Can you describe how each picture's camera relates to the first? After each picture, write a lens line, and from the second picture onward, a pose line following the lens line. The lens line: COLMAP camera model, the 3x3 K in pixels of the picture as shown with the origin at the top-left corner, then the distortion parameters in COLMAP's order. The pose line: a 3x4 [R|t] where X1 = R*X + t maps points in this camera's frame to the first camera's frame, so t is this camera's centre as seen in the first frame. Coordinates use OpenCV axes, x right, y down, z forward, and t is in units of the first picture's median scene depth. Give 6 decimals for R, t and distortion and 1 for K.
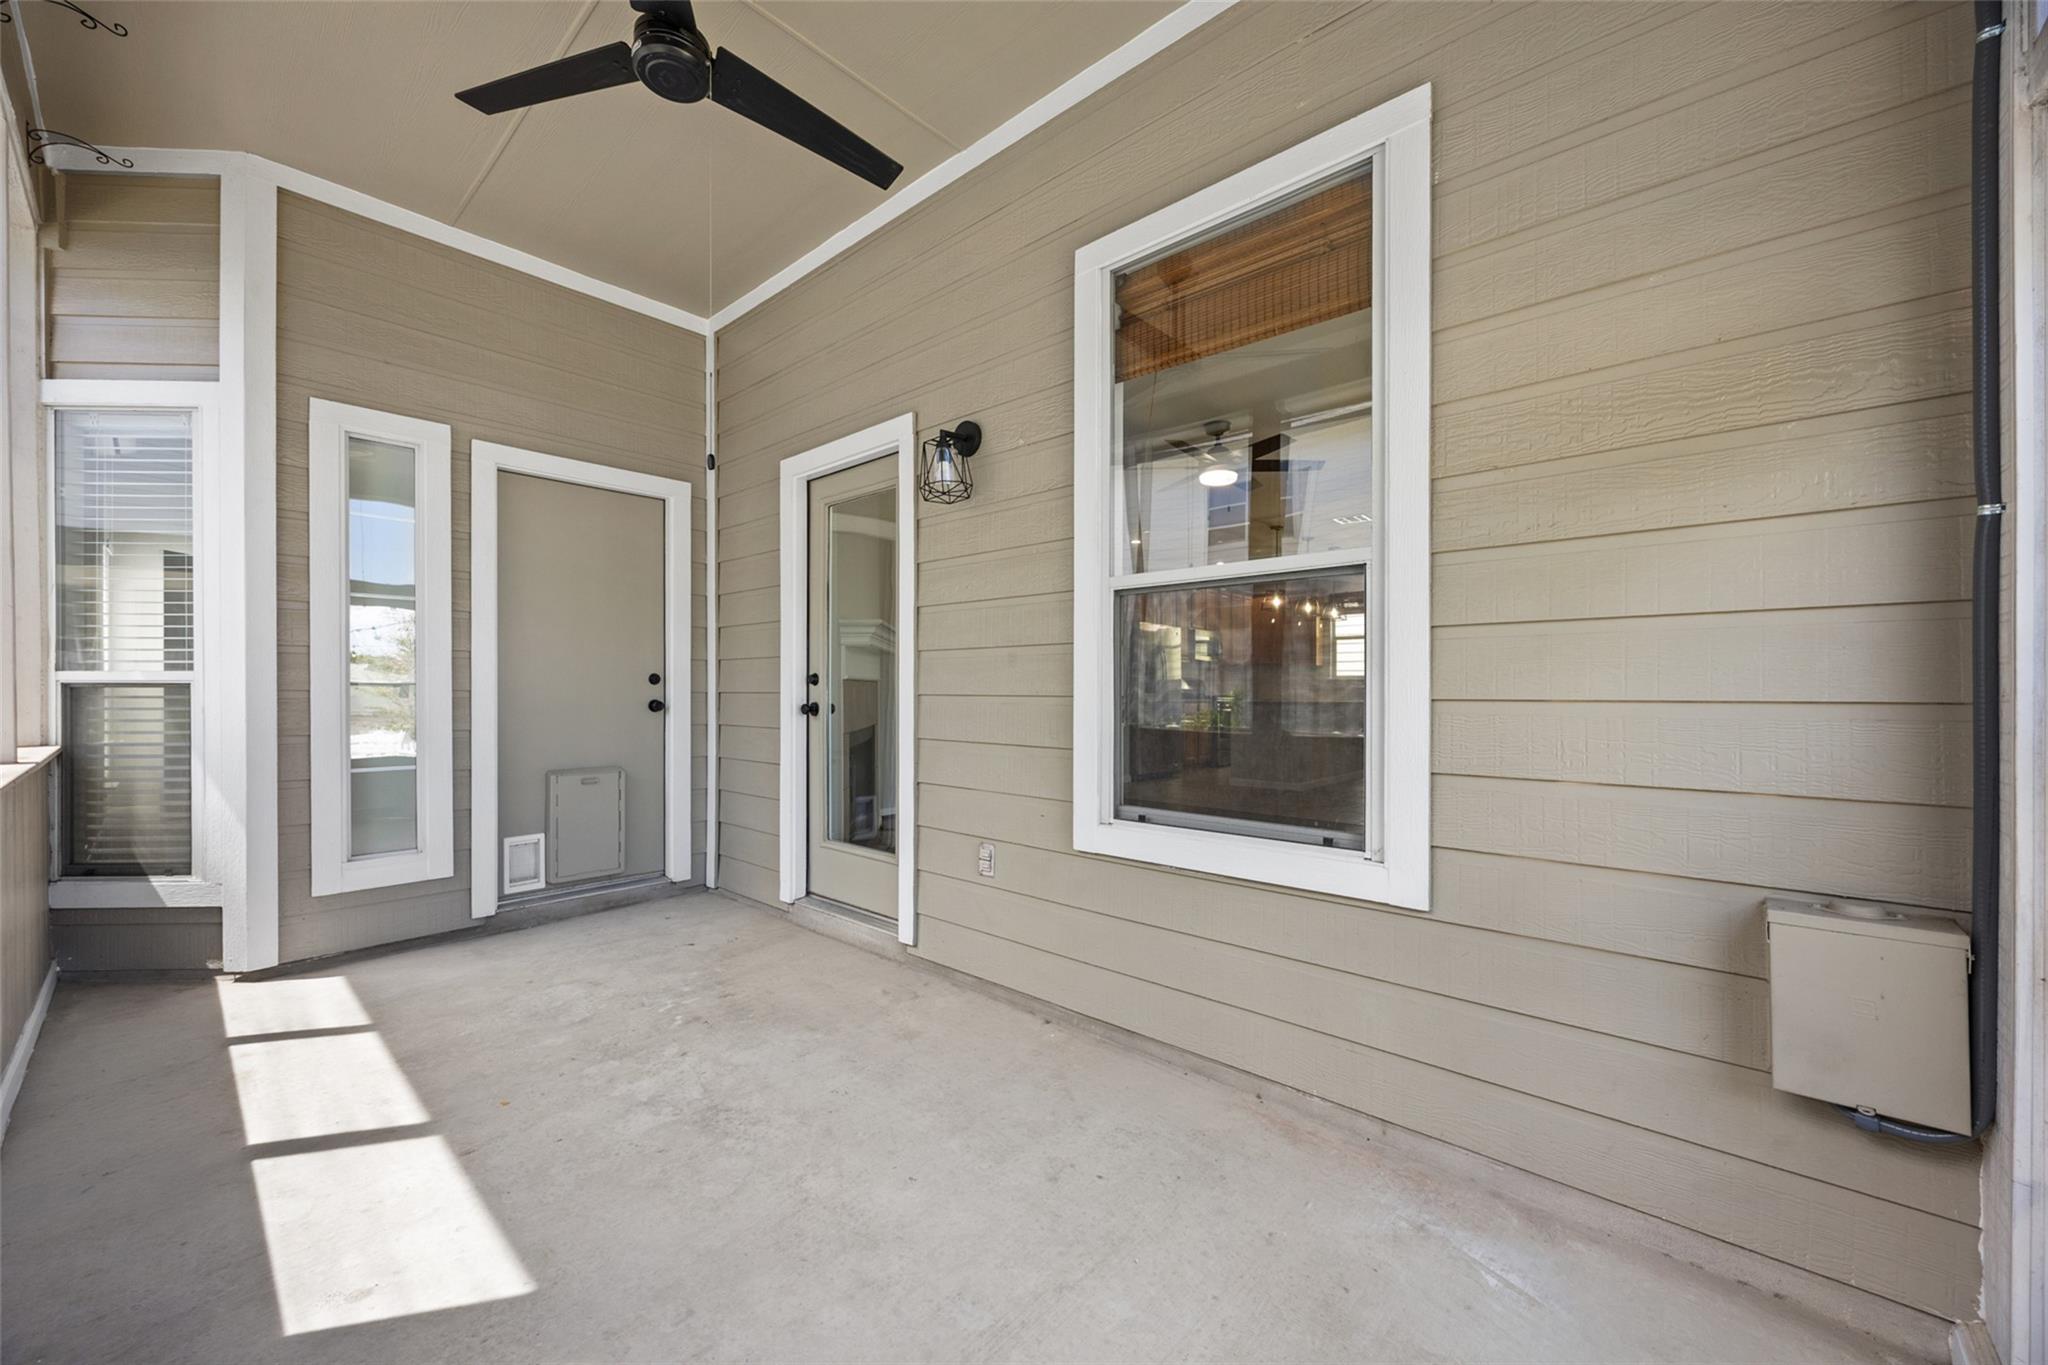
lens RADIAL K [[805.2, 0, 1018.6], [0, 805.2, 687.1], [0, 0, 1]] dist [0.011483, -0.000413]
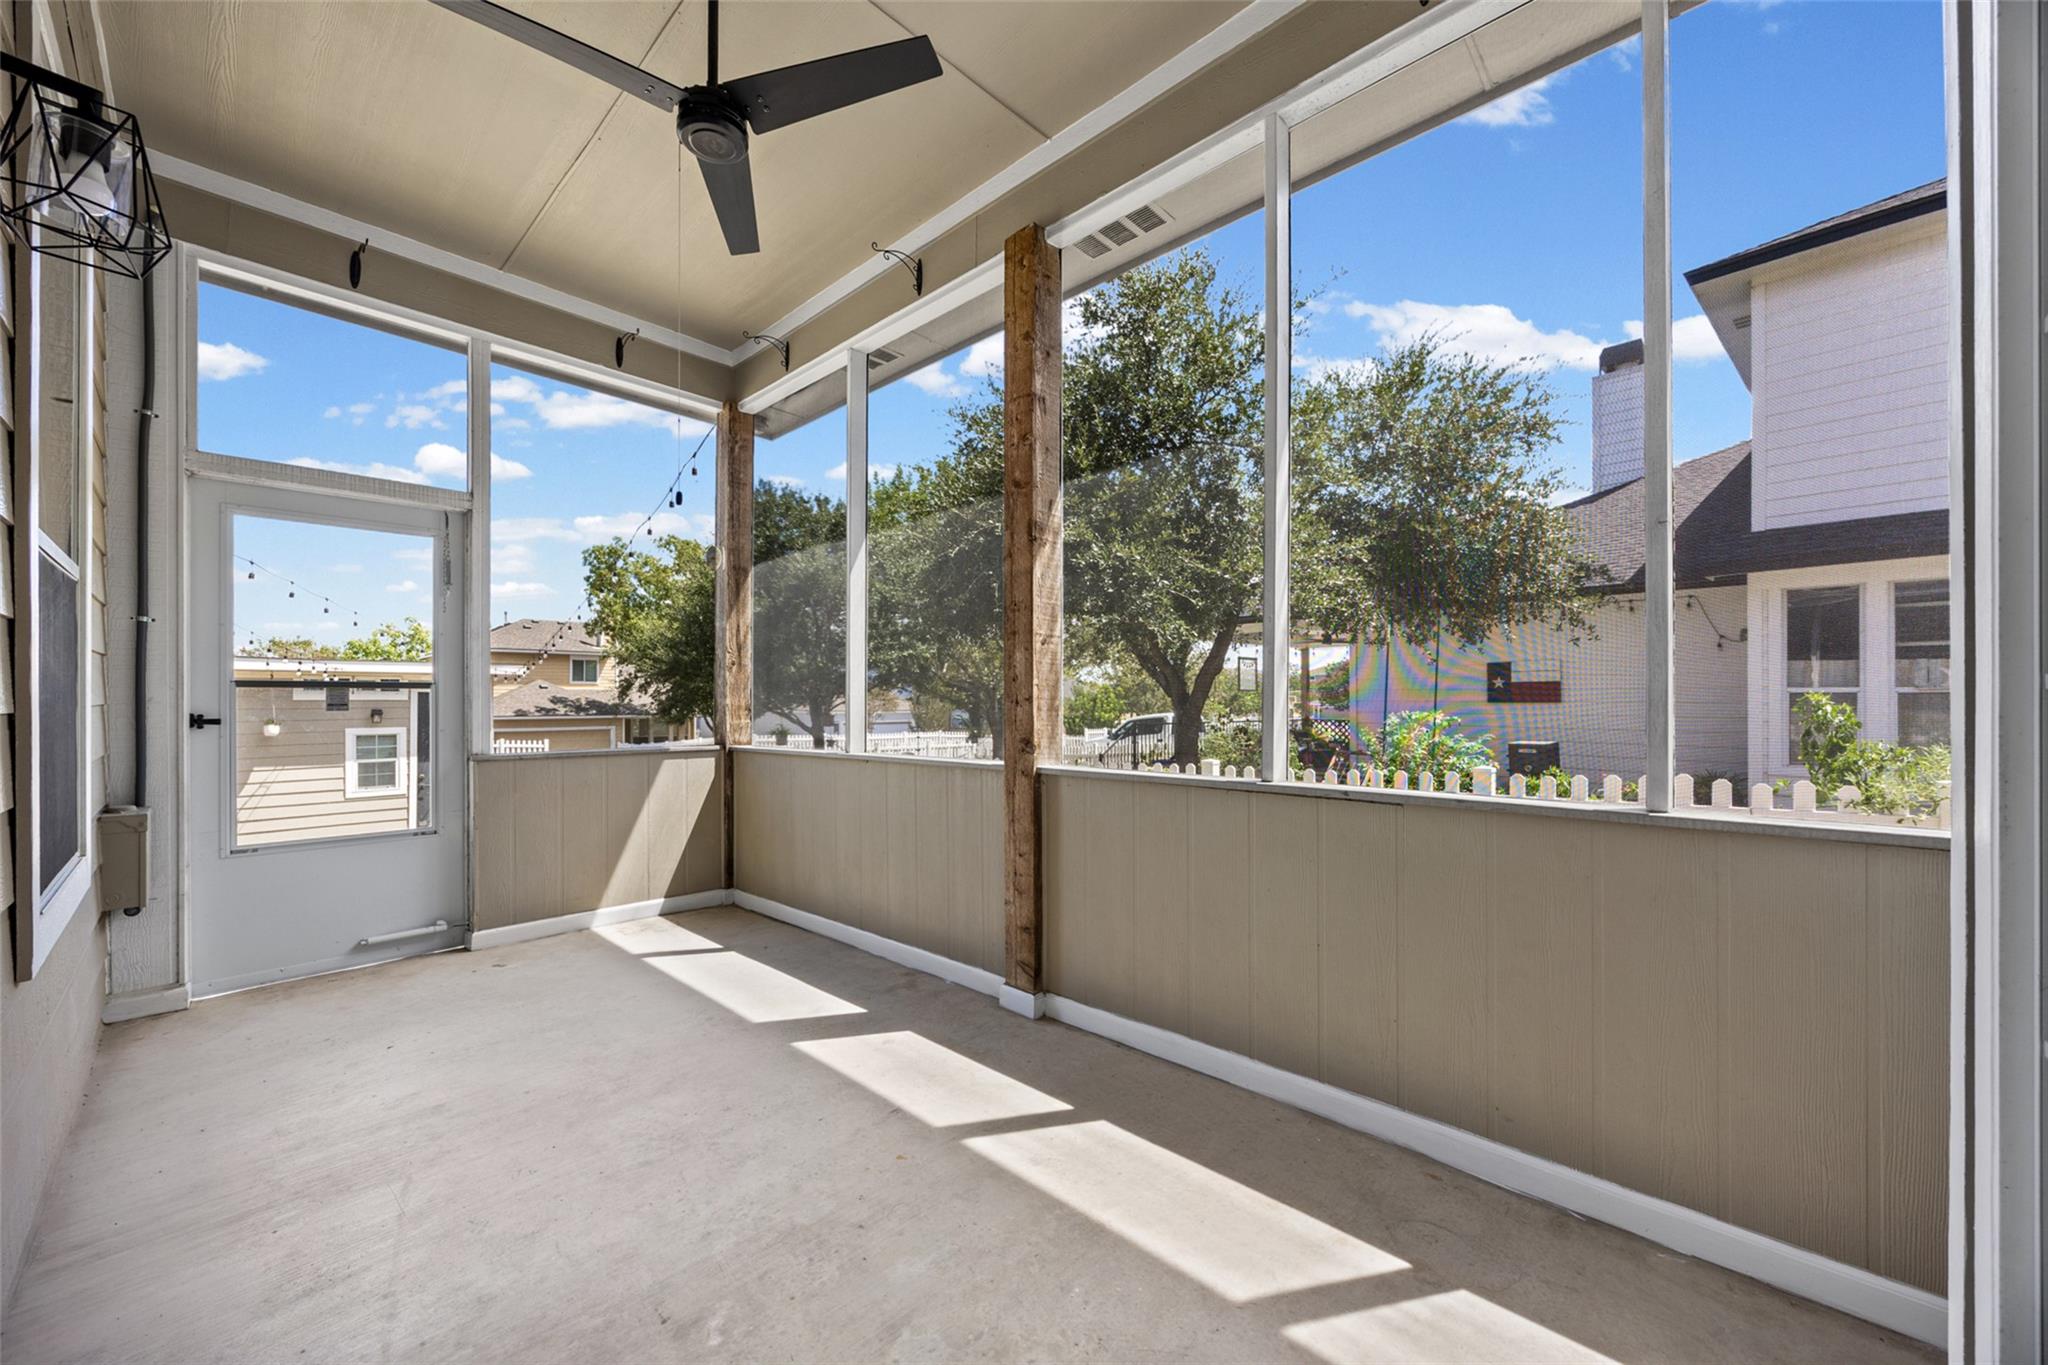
lens RADIAL K [[805.2, 0, 1016.0], [0, 805.2, 698.3], [0, 0, 1]] dist [0.011483, -0.000413]
pose [[-0.999494, -0.004572, 0.031465, -0.731789], [-0.004706, 0.999980, -0.004189, 0.001564], [-0.031445, -0.004335, -0.999496, 1.765001]]
